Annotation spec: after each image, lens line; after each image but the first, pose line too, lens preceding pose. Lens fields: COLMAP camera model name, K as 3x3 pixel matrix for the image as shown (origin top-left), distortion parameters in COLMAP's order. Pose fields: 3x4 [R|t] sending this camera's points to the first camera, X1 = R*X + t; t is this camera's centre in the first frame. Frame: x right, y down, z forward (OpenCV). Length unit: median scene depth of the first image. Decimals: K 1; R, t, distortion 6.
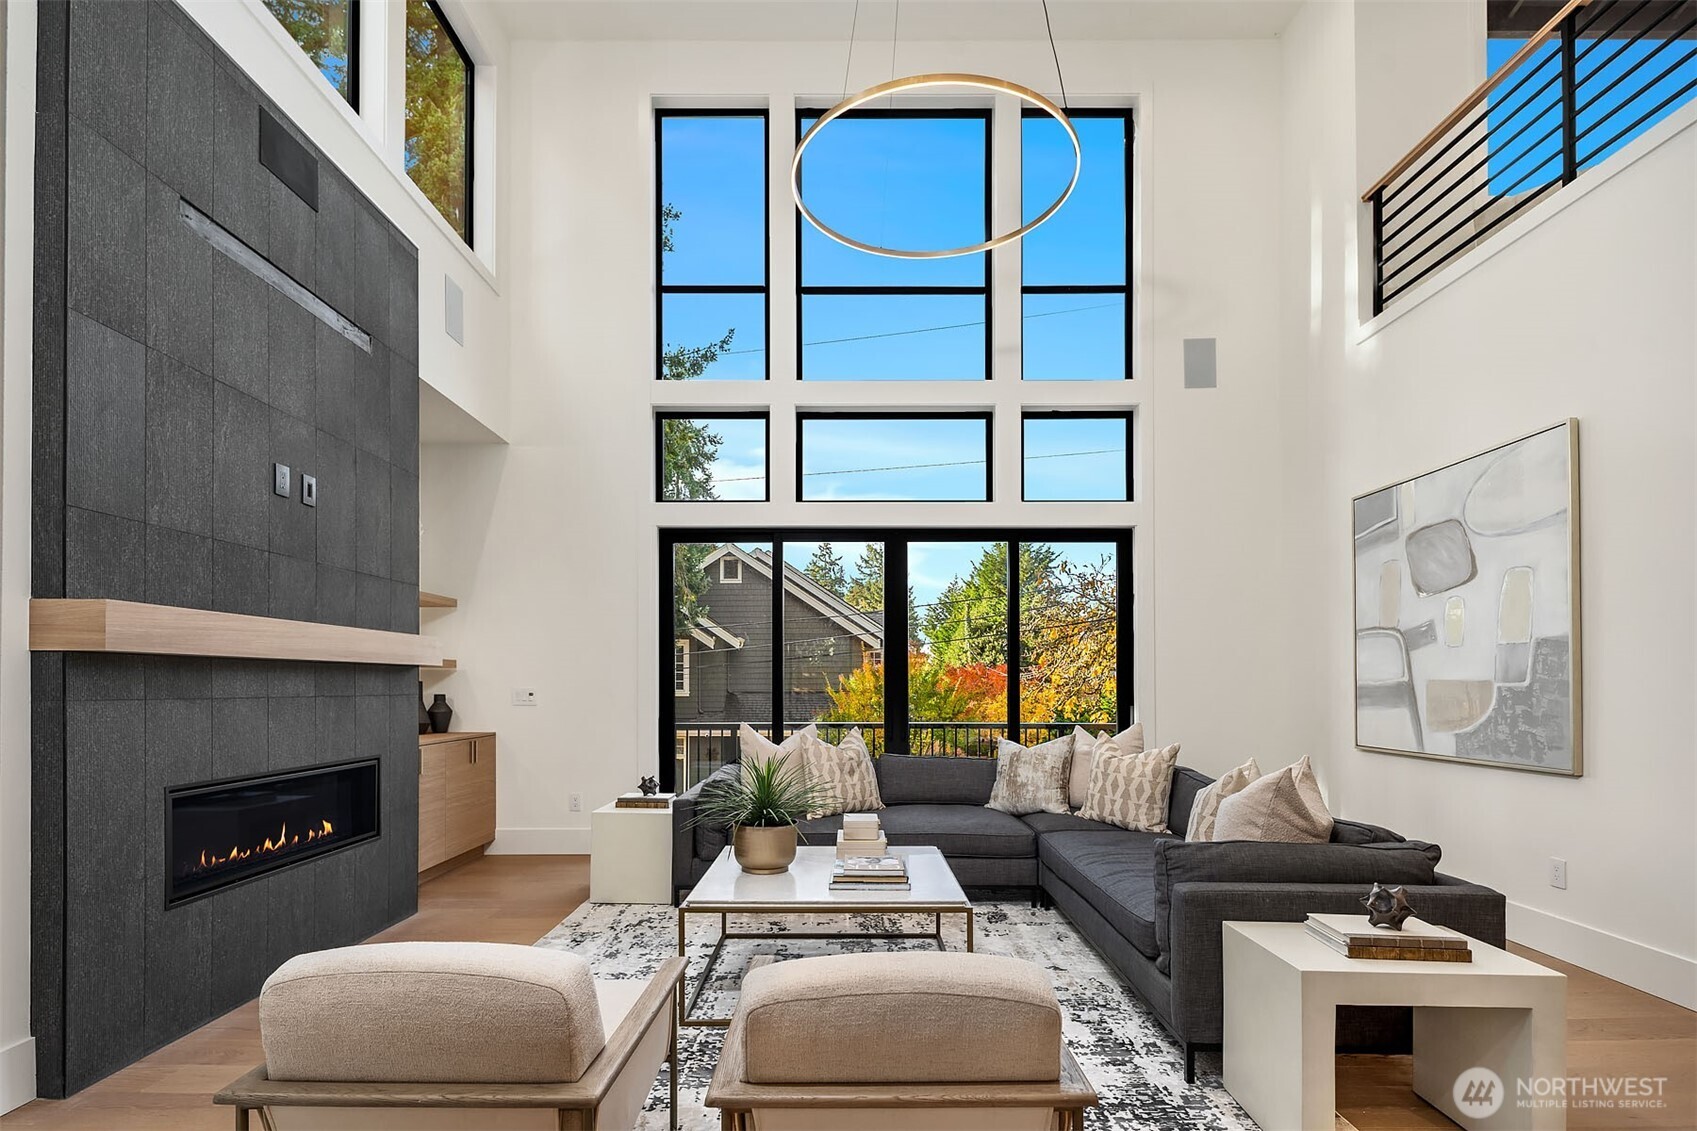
lens RADIAL K [[833.7, 0, 841.7], [0, 833.7, 657.8], [0, 0, 1]] dist [-0.002841, -0.001017]
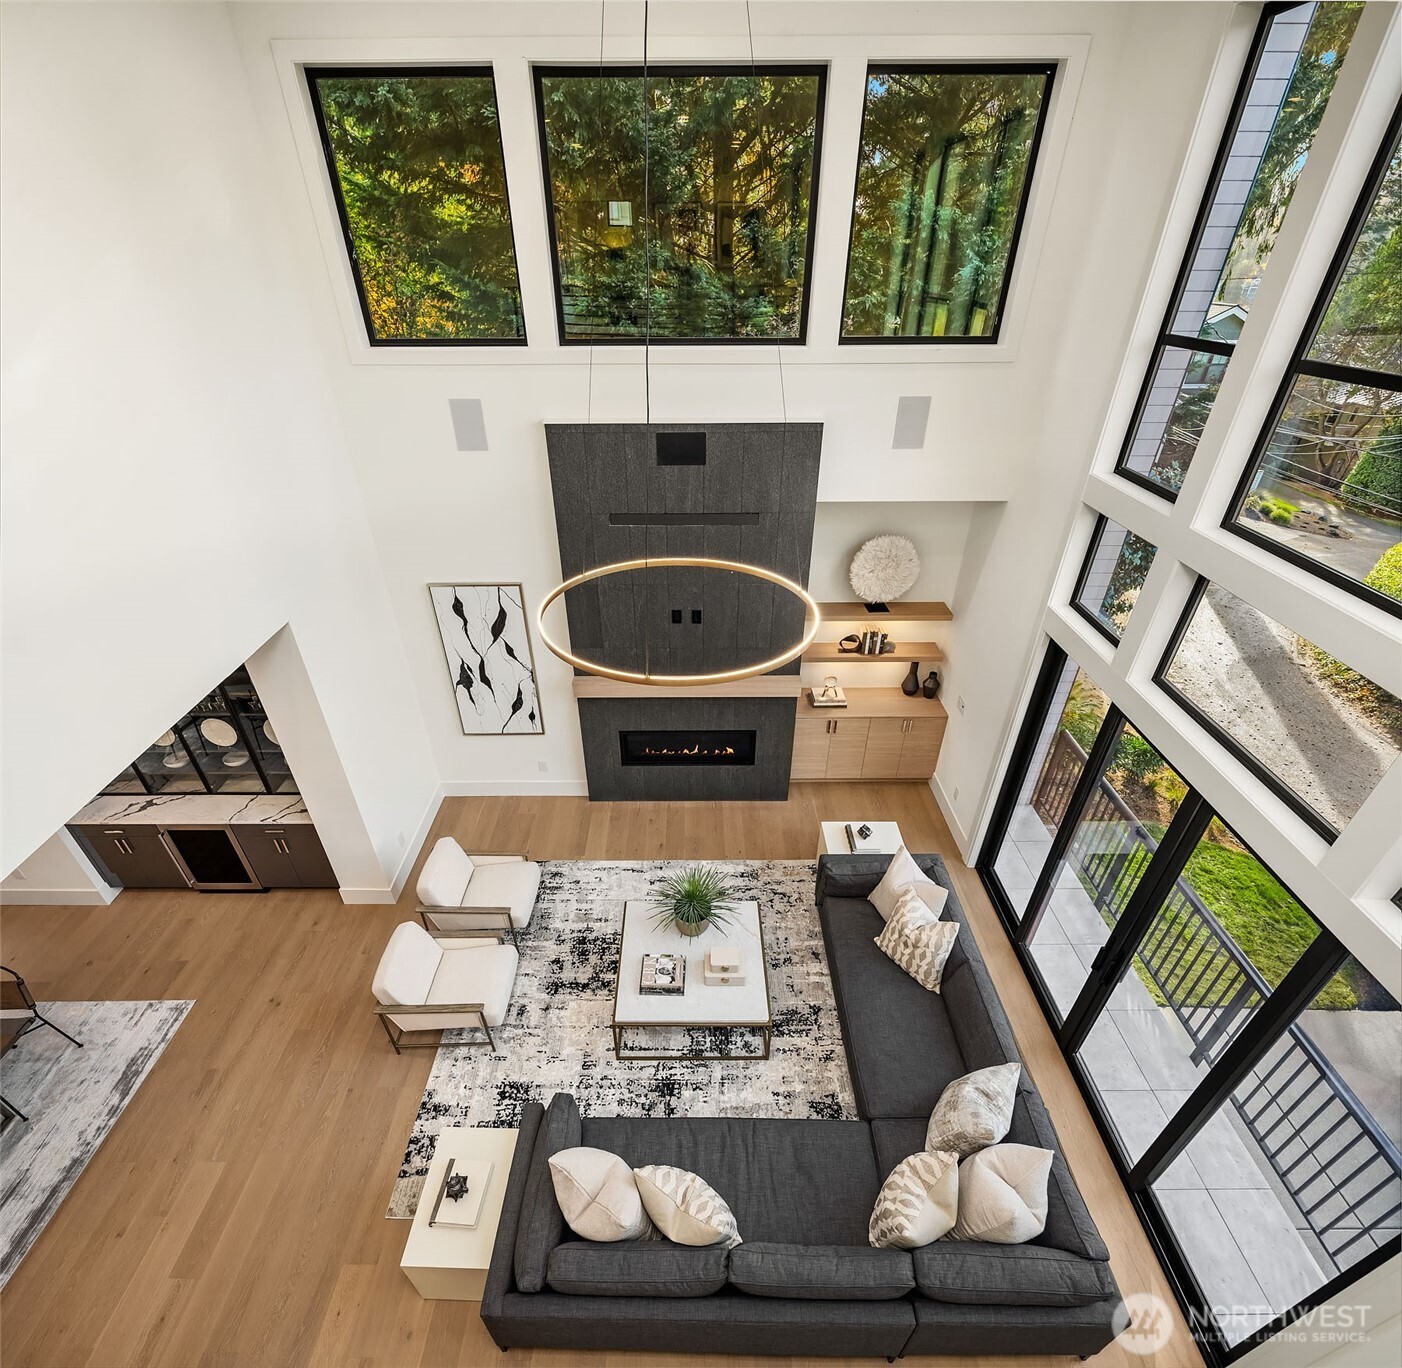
lens RADIAL K [[695.9, 0, 698.5], [0, 695.9, 713.1], [0, 0, 1]] dist [0.014099, 0.000766]
pose [[-0.005709, 0.547659, -0.836682, 0.777199], [0.035010, 0.836292, 0.547165, -0.804643], [0.999371, -0.026169, -0.023948, 0.902377]]
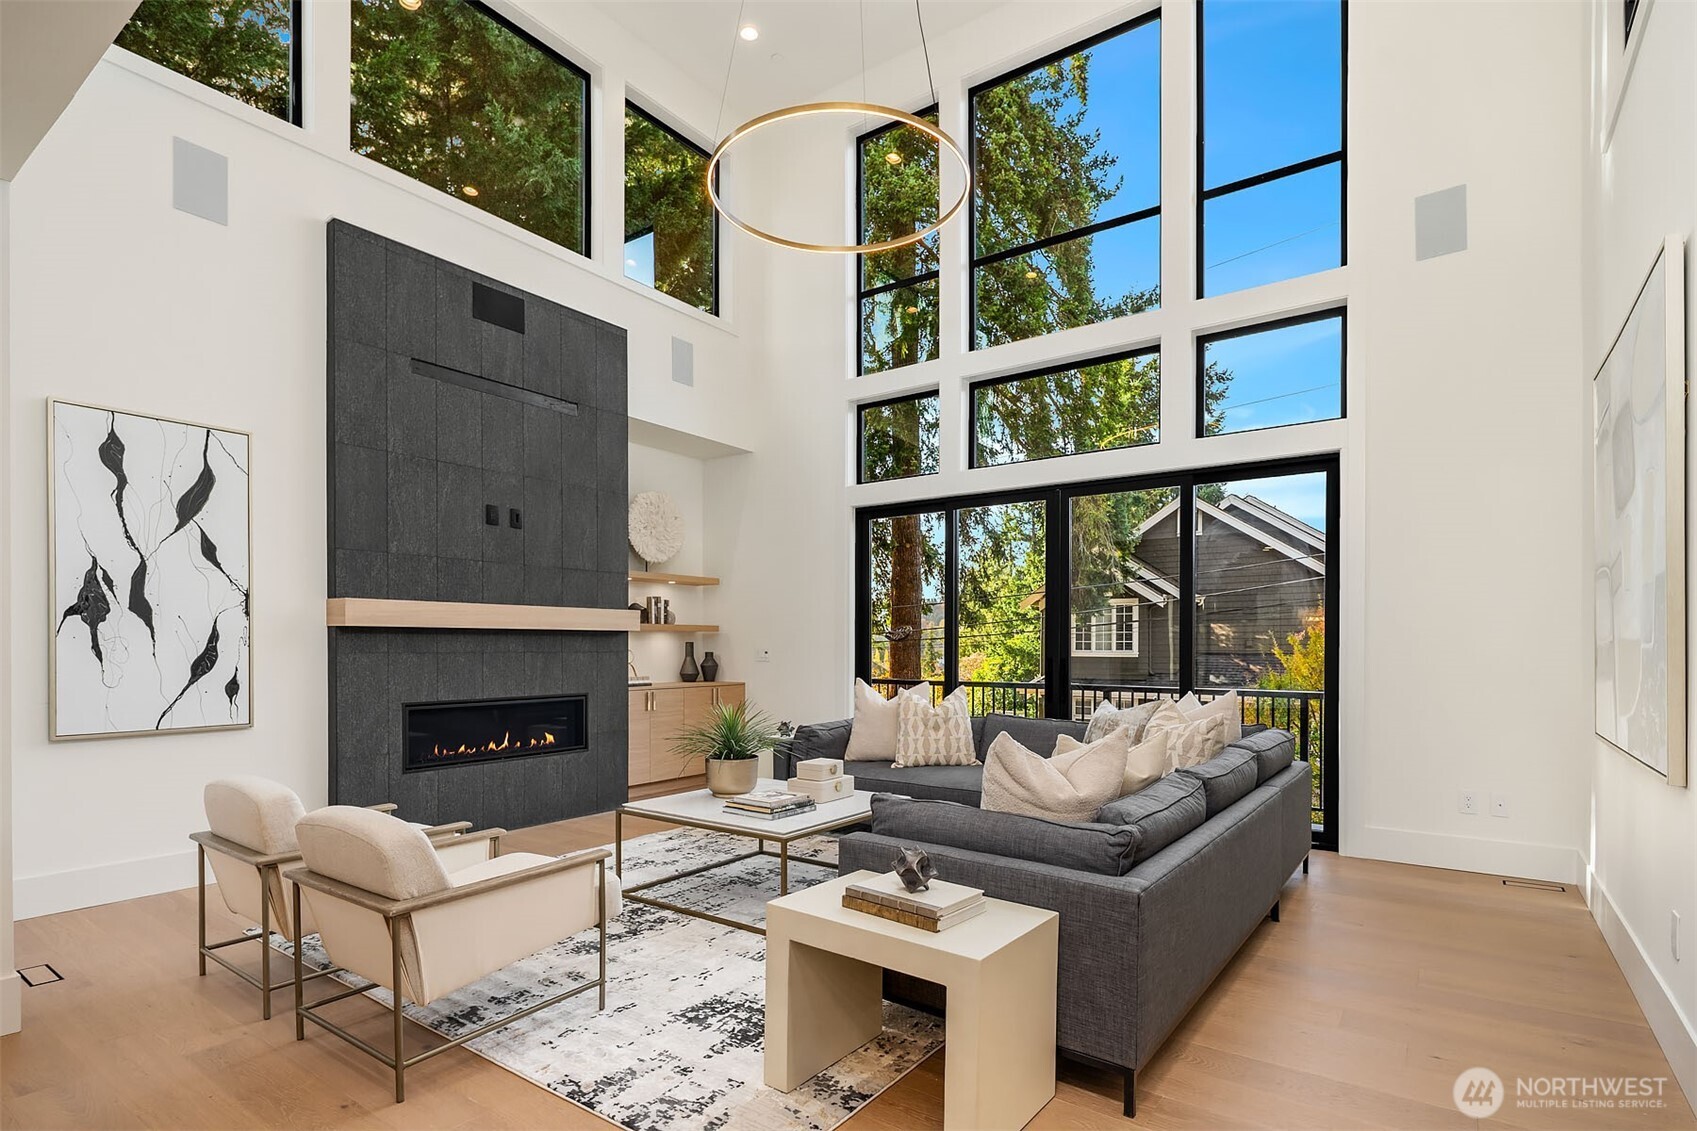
lens RADIAL K [[845.6, 0, 845.2], [0, 845.6, 625.6], [0, 0, 1]] dist [-0.001485, -0.001125]
pose [[0.809108, -0.012187, -0.587533, 0.665406], [0.017435, 0.999843, 0.003271, 0.002535], [0.587401, -0.012890, 0.809193, 0.078655]]
